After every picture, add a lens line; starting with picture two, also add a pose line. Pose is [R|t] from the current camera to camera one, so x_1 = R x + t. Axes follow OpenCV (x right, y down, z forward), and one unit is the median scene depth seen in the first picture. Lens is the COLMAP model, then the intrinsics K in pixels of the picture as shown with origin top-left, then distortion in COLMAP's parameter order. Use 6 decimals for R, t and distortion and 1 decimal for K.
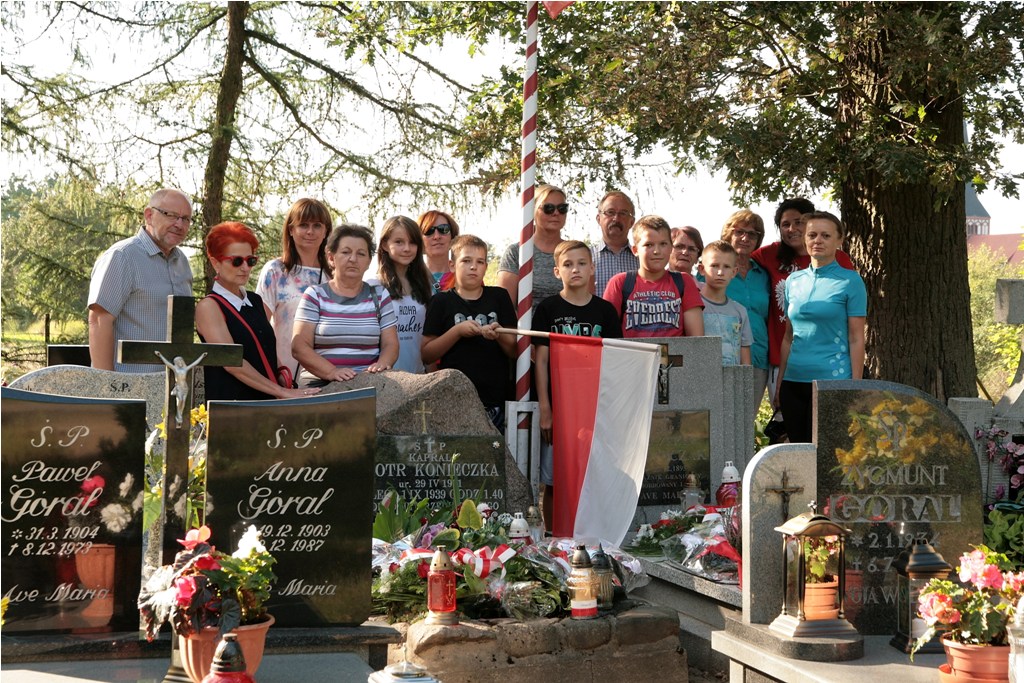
lens RADIAL K [[1937.2, 0, 512.0], [0, 1937.2, 341.5], [0, 0, 1]] dist [0.231565, -2.882455]
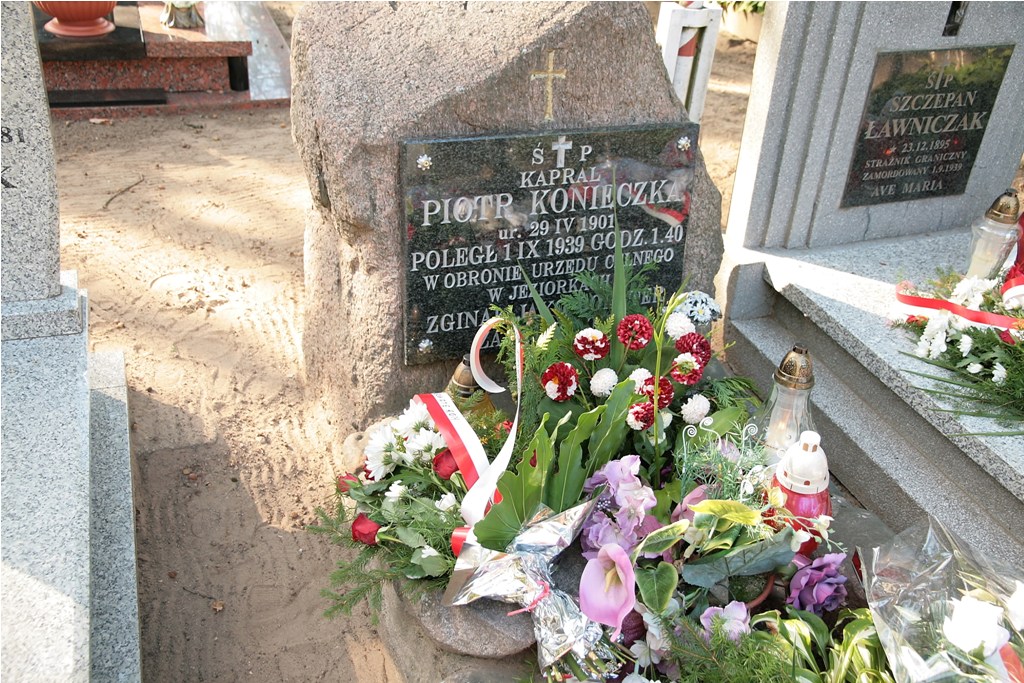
lens RADIAL K [[946.4, 0, 512.0], [0, 946.4, 341.5], [0, 0, 1]] dist [-0.000720, 0.005055]
pose [[0.994847, 0.016242, 0.100077, -0.078319], [-0.068485, 0.835505, 0.545198, -0.036610], [-0.074760, -0.549242, 0.832313, 0.773727]]
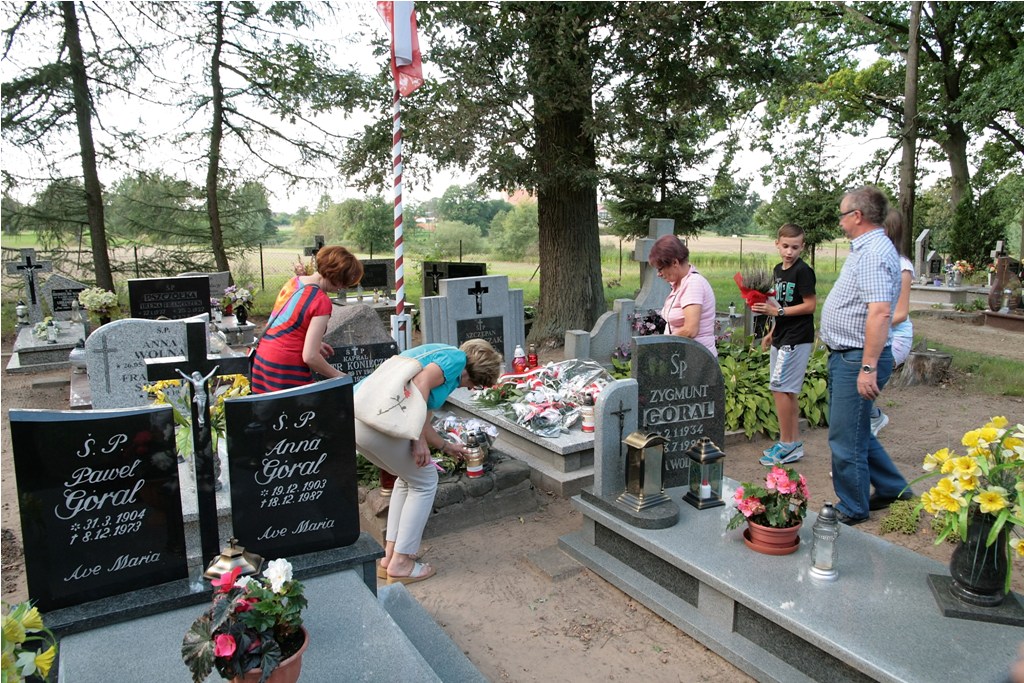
lens RADIAL K [[699.5, 0, 512.0], [0, 699.5, 341.5], [0, 0, 1]] dist [-0.092680, 0.004803]
pose [[0.968514, -0.063660, 0.240681, -0.055824], [0.022927, 0.985453, 0.168392, -0.056083], [-0.247900, -0.157572, 0.955885, 0.373742]]
